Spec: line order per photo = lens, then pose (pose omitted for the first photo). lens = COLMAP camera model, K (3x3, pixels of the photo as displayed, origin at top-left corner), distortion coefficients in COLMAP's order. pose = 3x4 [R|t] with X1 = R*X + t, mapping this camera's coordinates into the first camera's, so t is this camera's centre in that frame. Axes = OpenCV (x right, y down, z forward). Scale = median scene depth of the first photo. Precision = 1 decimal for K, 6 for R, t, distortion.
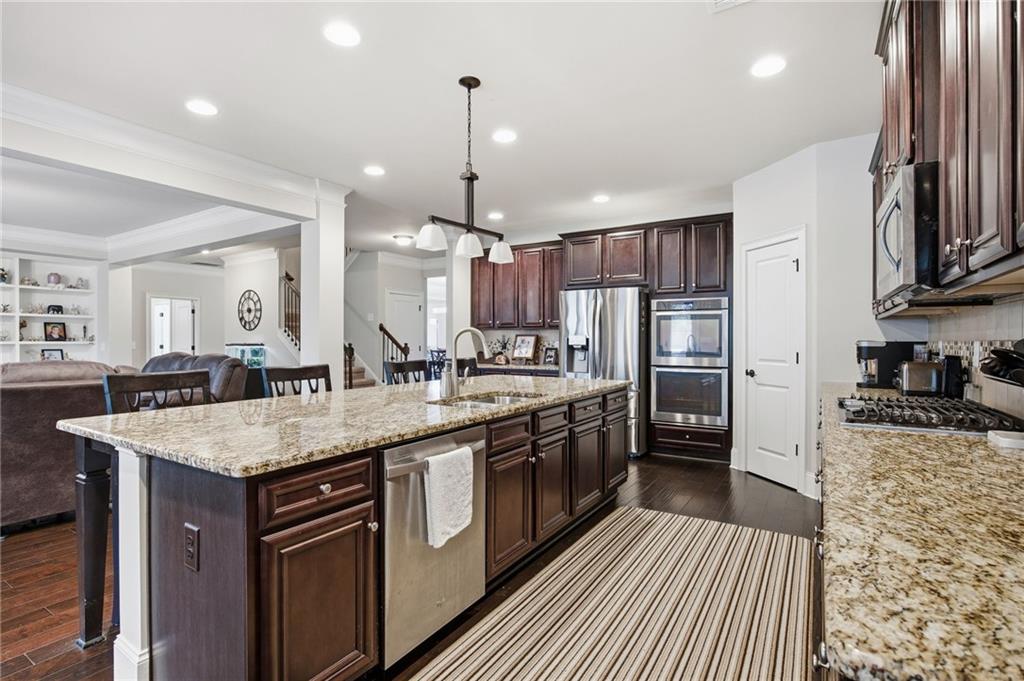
lens RADIAL K [[500.8, 0, 503.9], [0, 500.8, 335.6], [0, 0, 1]] dist [-0.021362, 0.006407]
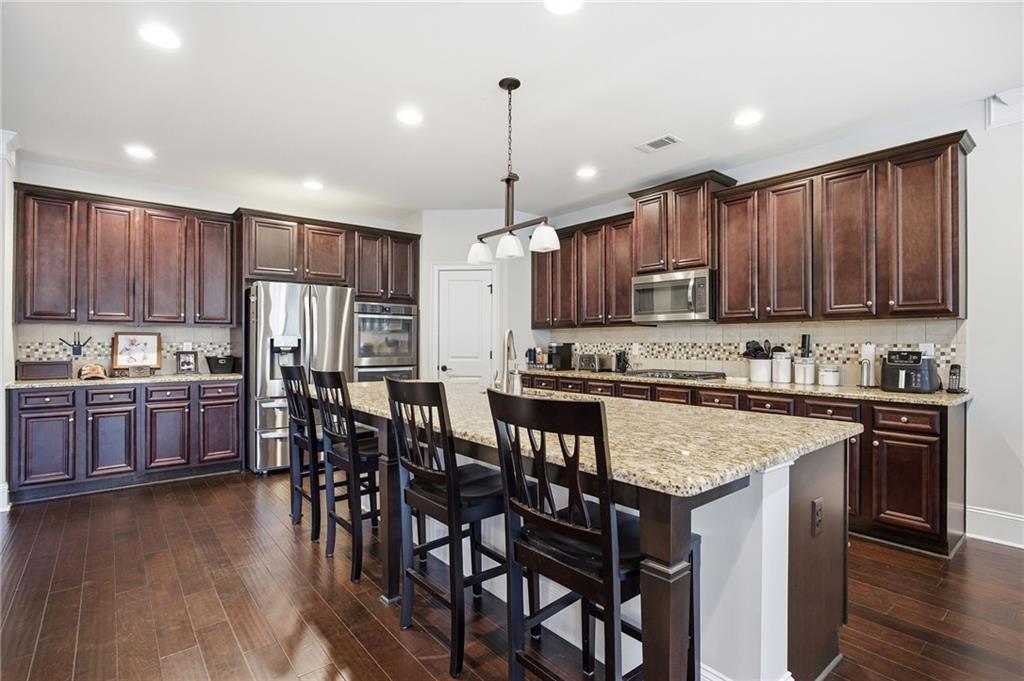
lens RADIAL K [[500.8, 0, 508.0], [0, 500.8, 344.6], [0, 0, 1]] dist [-0.021362, 0.006407]
pose [[0.298422, -0.001731, 0.954432, -0.419035], [-0.011553, 0.999919, 0.005426, 0.004472], [-0.954364, -0.012645, 0.298378, 0.295481]]
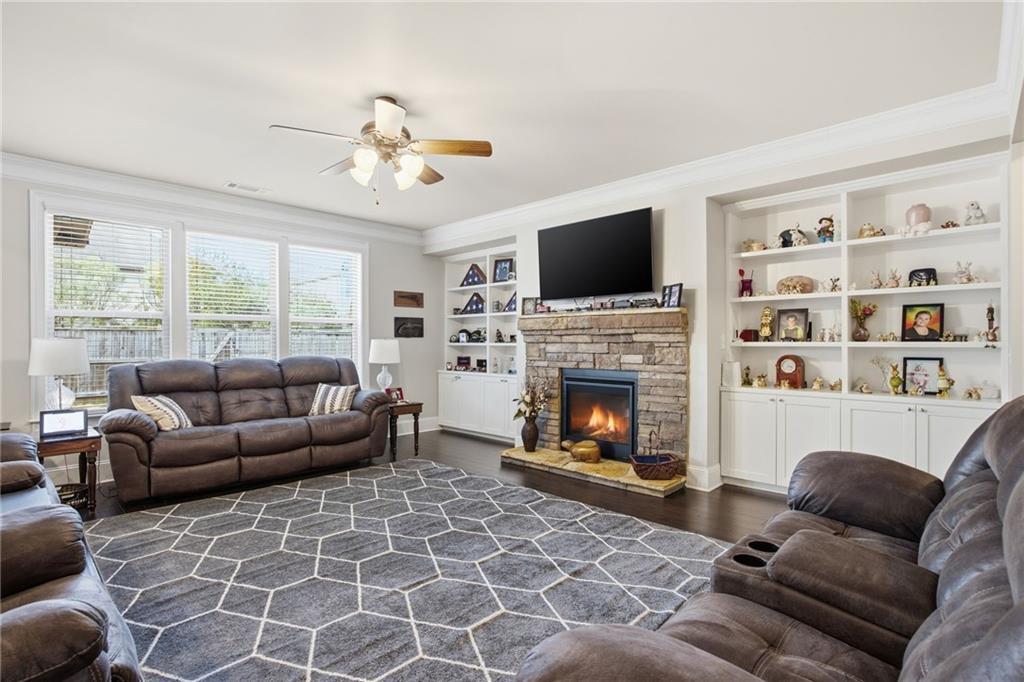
lens RADIAL K [[500.8, 0, 510.0], [0, 500.8, 340.8], [0, 0, 1]] dist [-0.021362, 0.006407]
pose [[-0.194760, -0.002910, -0.980847, -0.348401], [0.013639, 0.999891, -0.005675, 0.007910], [0.980756, -0.014483, -0.194699, 0.702480]]
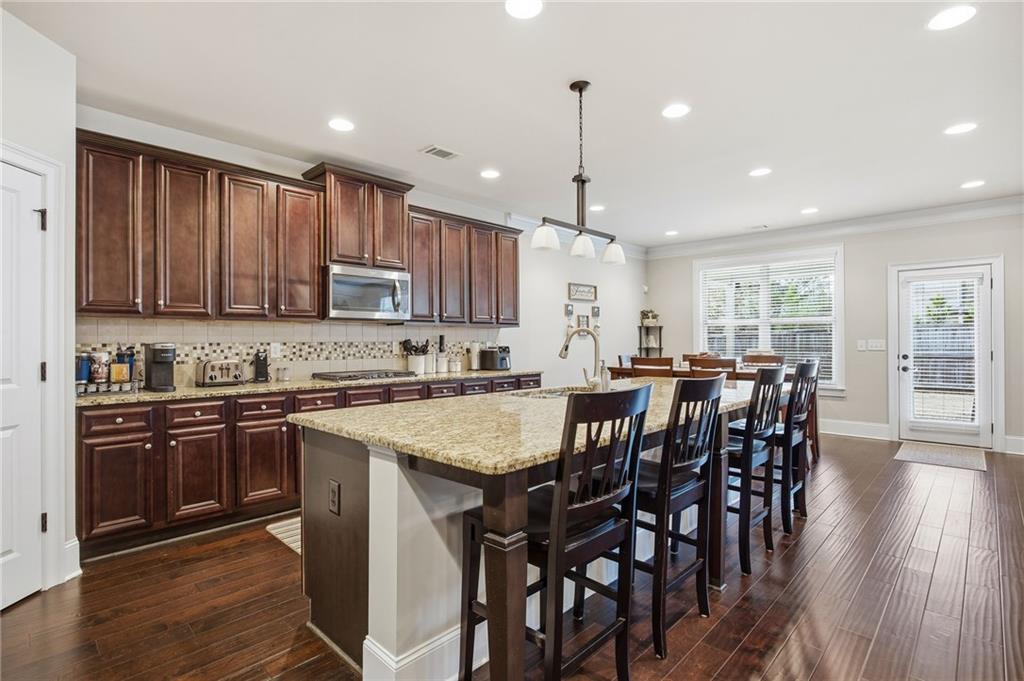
lens RADIAL K [[500.8, 0, 517.2], [0, 500.8, 342.2], [0, 0, 1]] dist [-0.021362, 0.006407]
pose [[-0.980767, 0.005234, 0.195112, -0.057843], [0.003459, 0.999949, -0.009441, 0.009787], [-0.195152, -0.008585, -0.980735, 0.831070]]
